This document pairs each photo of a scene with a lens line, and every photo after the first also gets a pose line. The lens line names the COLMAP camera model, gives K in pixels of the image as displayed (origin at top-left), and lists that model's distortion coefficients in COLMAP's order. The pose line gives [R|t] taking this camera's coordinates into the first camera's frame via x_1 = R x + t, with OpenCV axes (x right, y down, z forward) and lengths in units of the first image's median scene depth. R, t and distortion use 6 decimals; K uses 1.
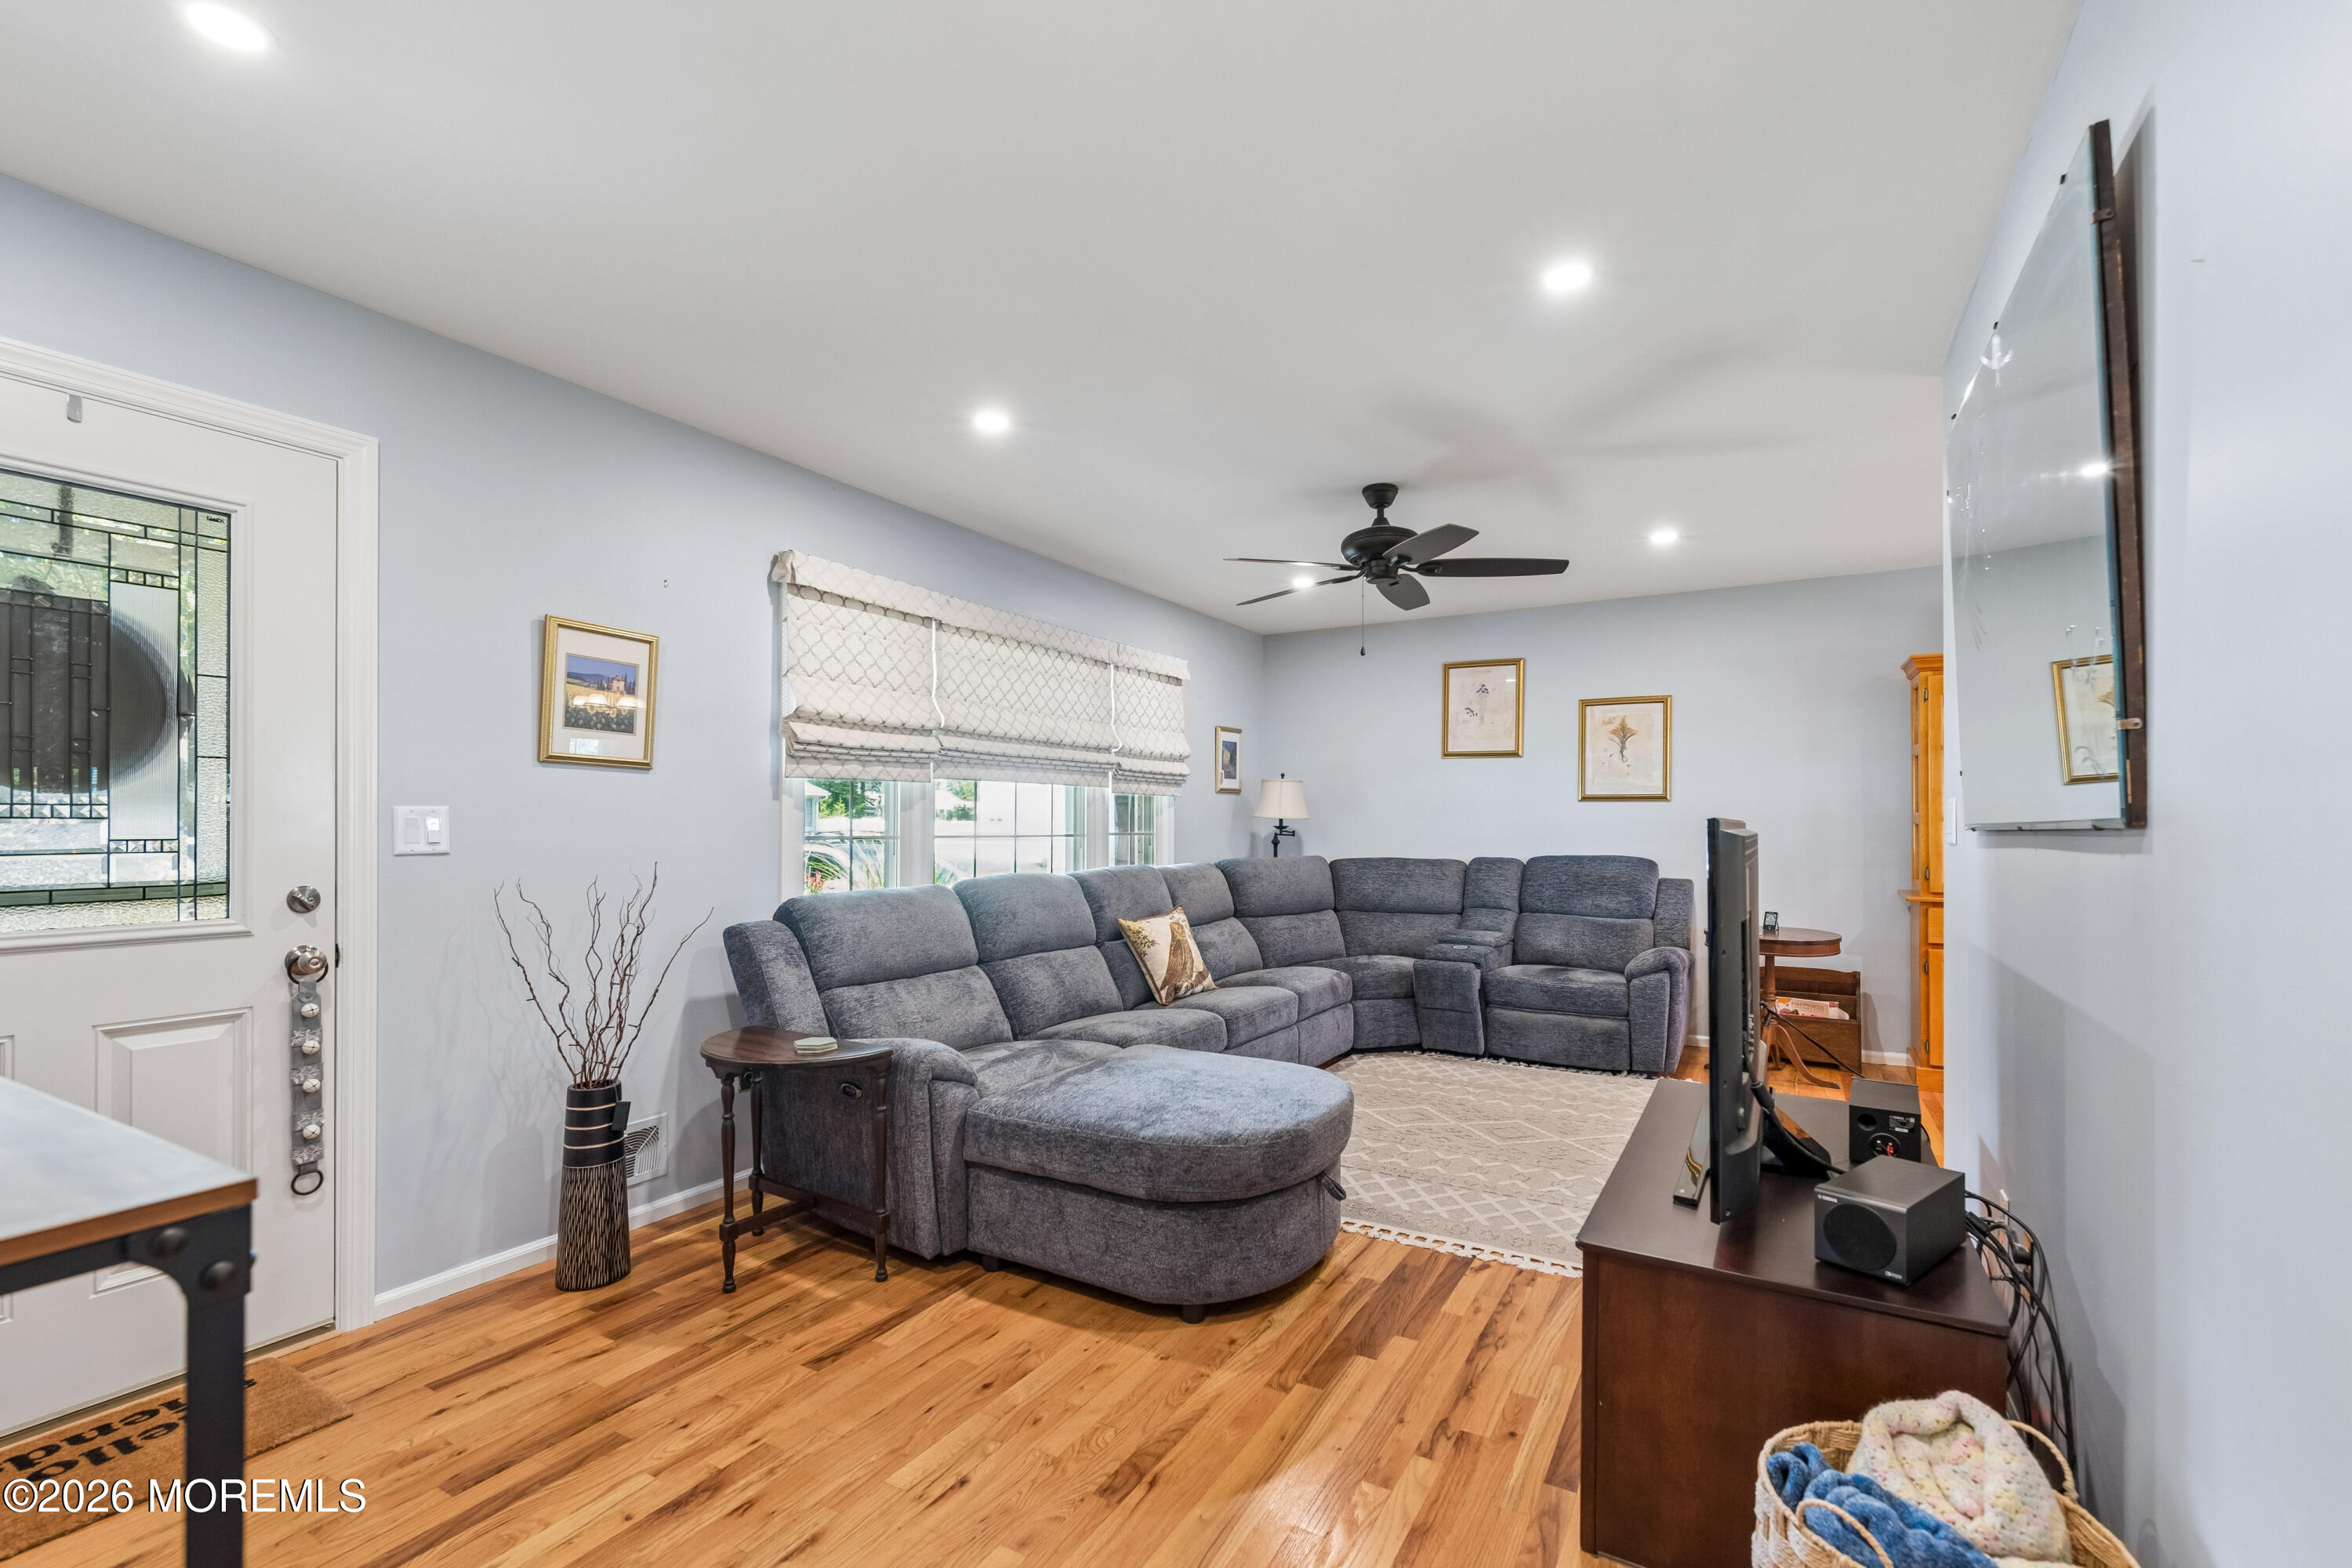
lens RADIAL K [[1025.6, 0, 1177.5], [0, 1025.6, 819.0], [0, 0, 1]] dist [-0.001334, -0.000388]
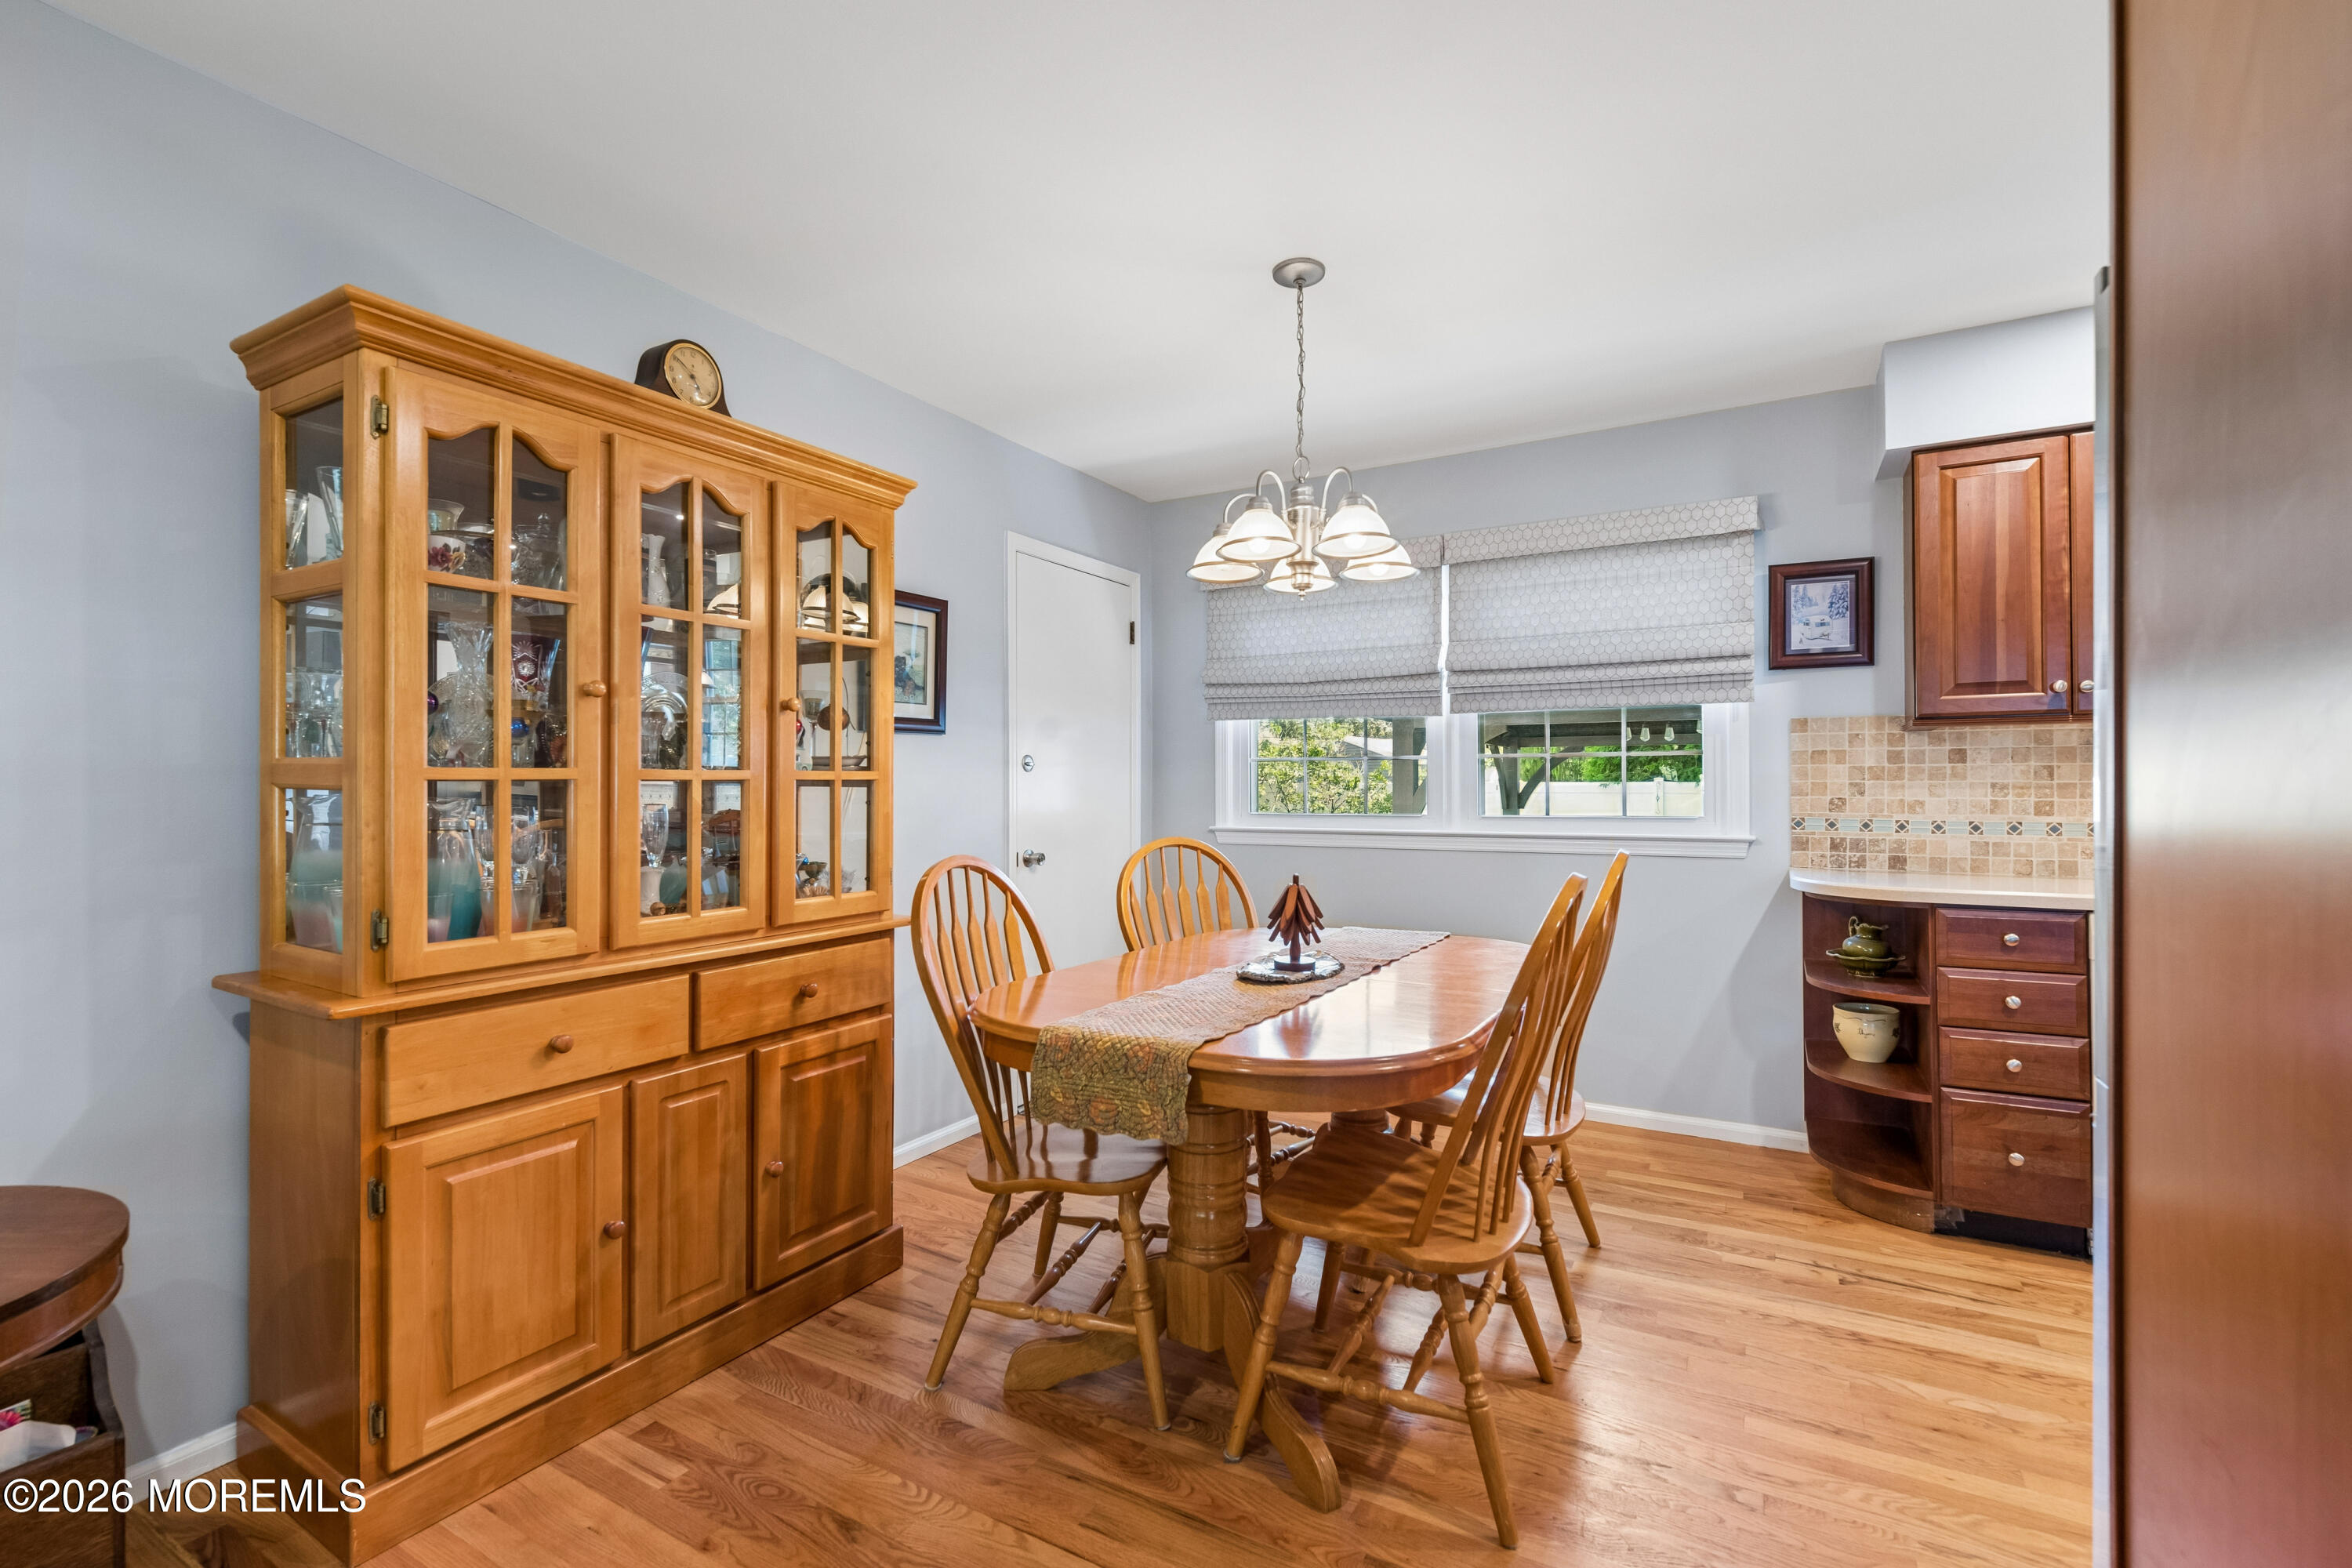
lens RADIAL K [[1033.8, 0, 1176.0], [0, 1033.8, 784.0], [0, 0, 1]] dist [-0.000387, -0.000174]
pose [[-0.004743, 0.004411, 0.999979, 0.458623], [-0.000503, 0.999990, -0.004414, 0.006102], [-0.999989, -0.000524, -0.004741, 0.888900]]
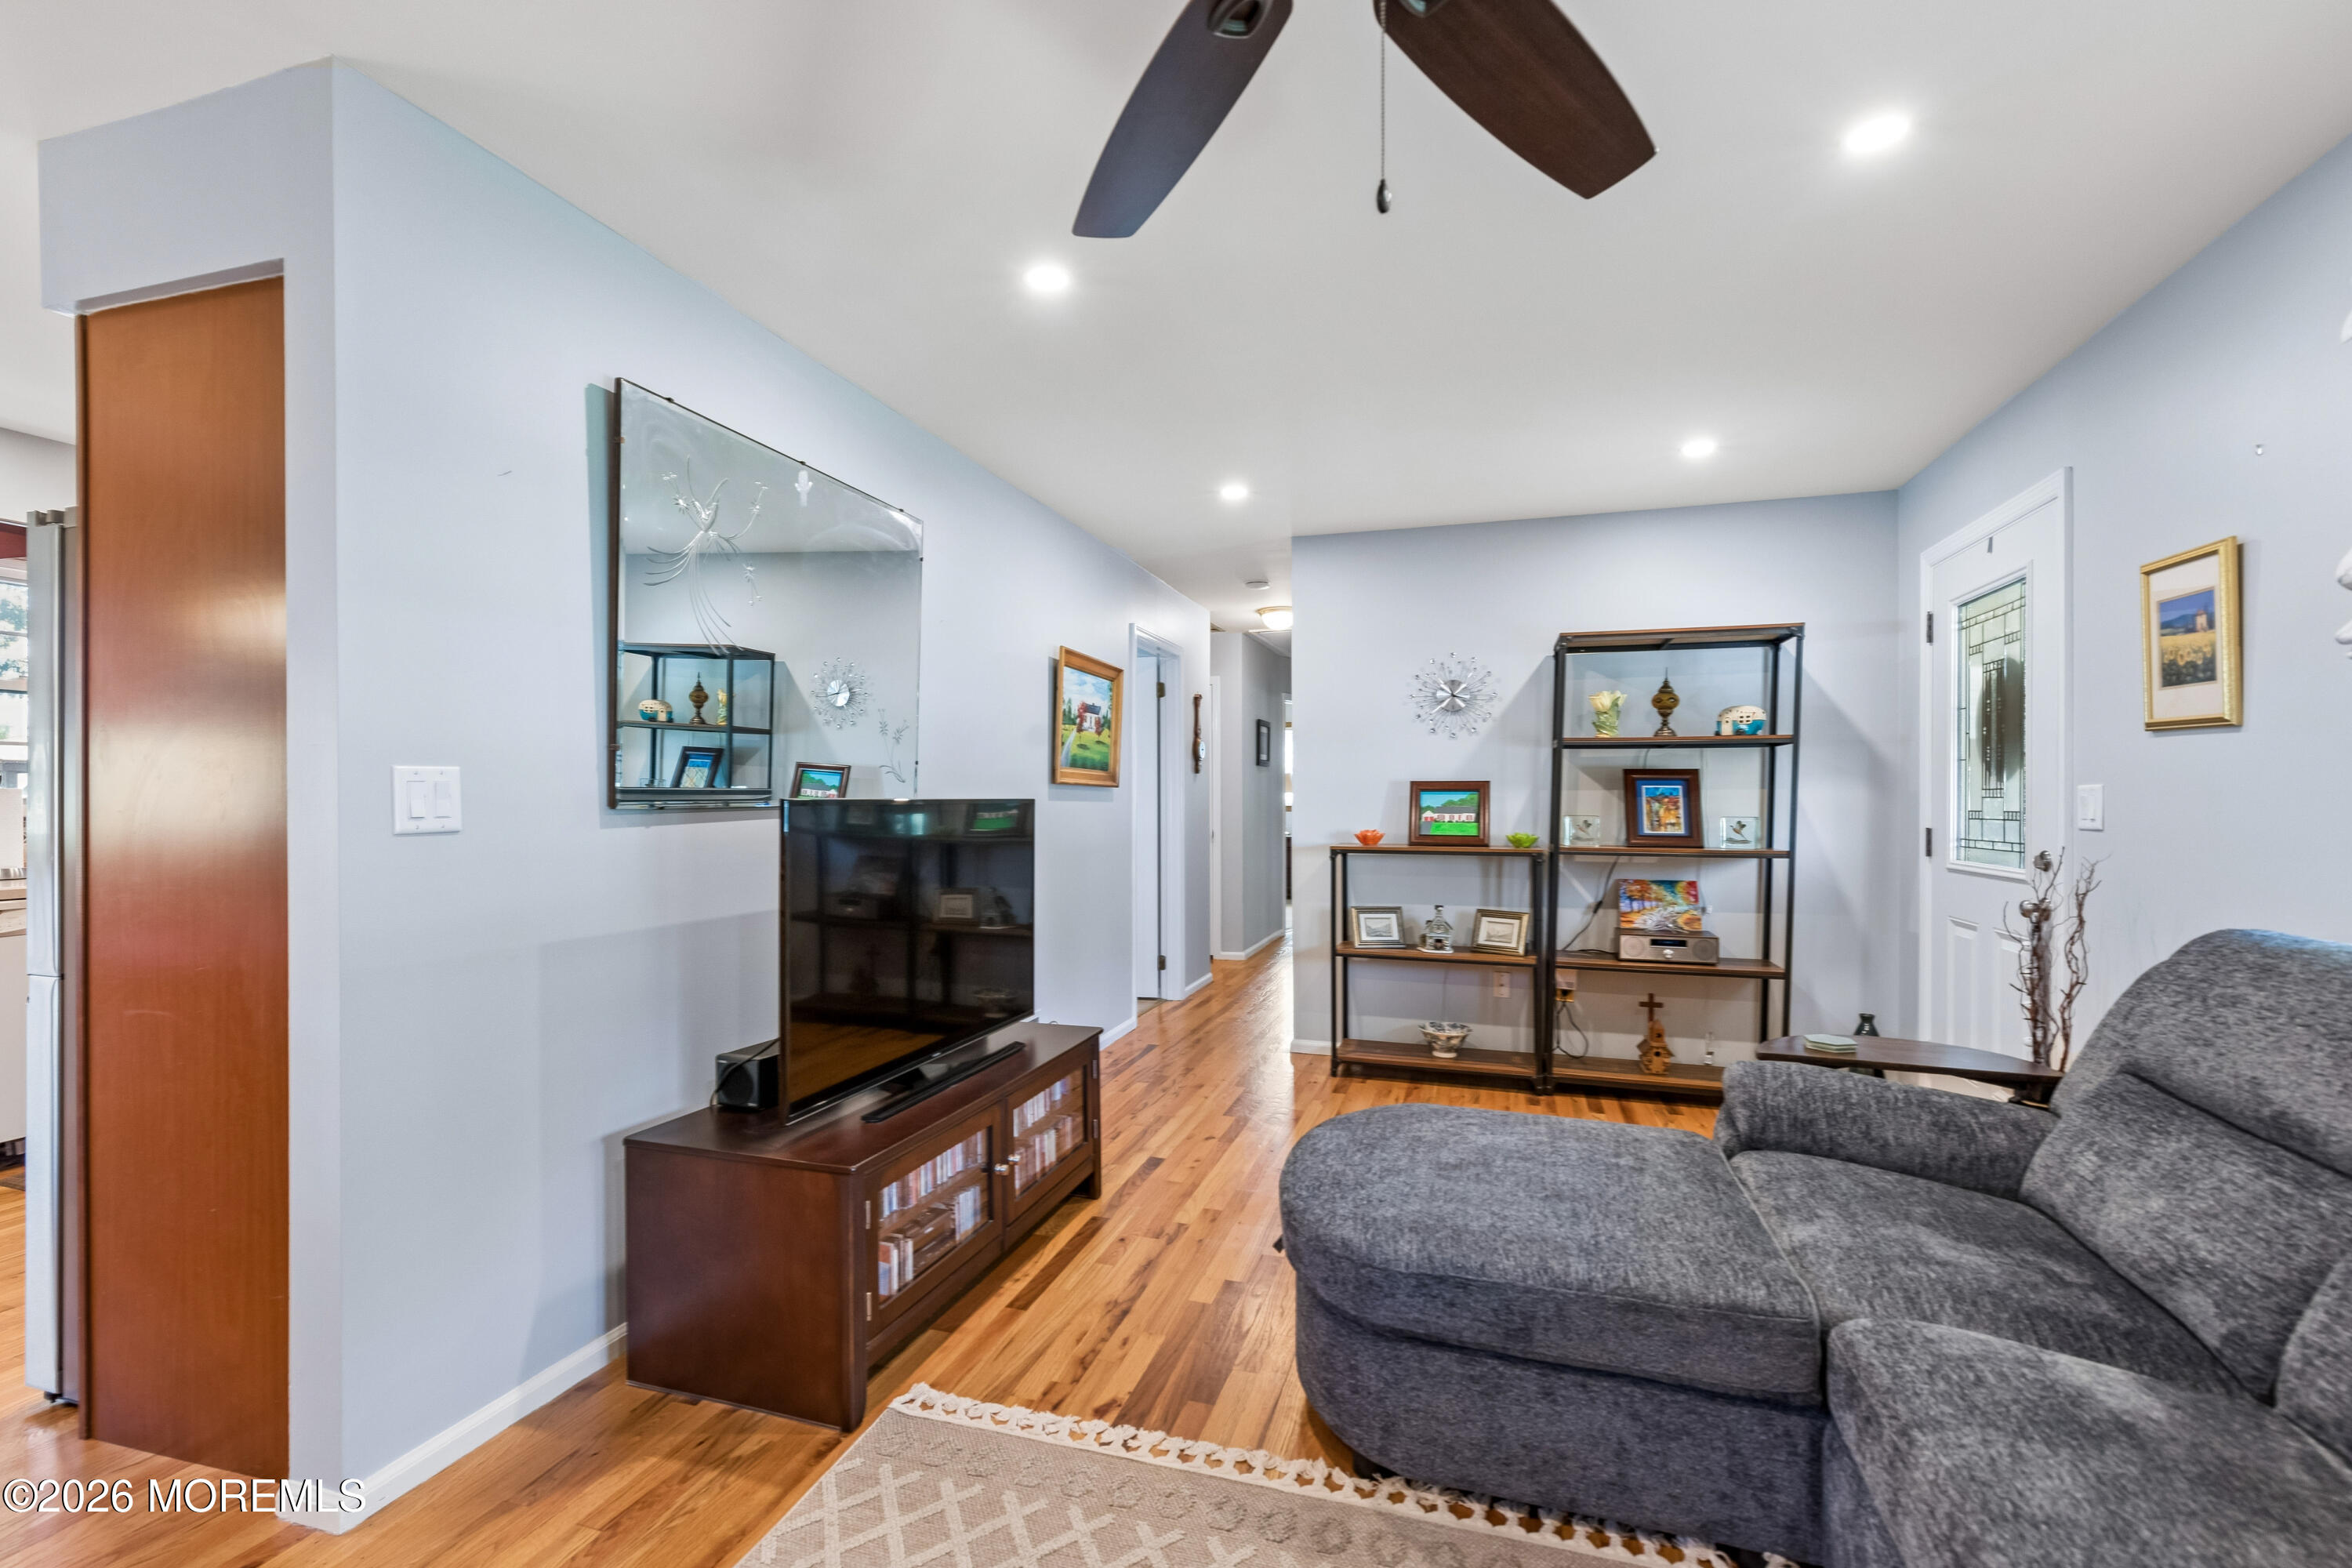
lens RADIAL K [[1034.0, 0, 1163.9], [0, 1034.0, 804.4], [0, 0, 1]] dist [0.000243, 0.000037]
pose [[-0.977633, 0.000865, -0.210317, 0.301077], [0.000736, 0.999999, 0.000694, 0.004515], [0.210317, 0.000523, -0.977633, 1.267673]]
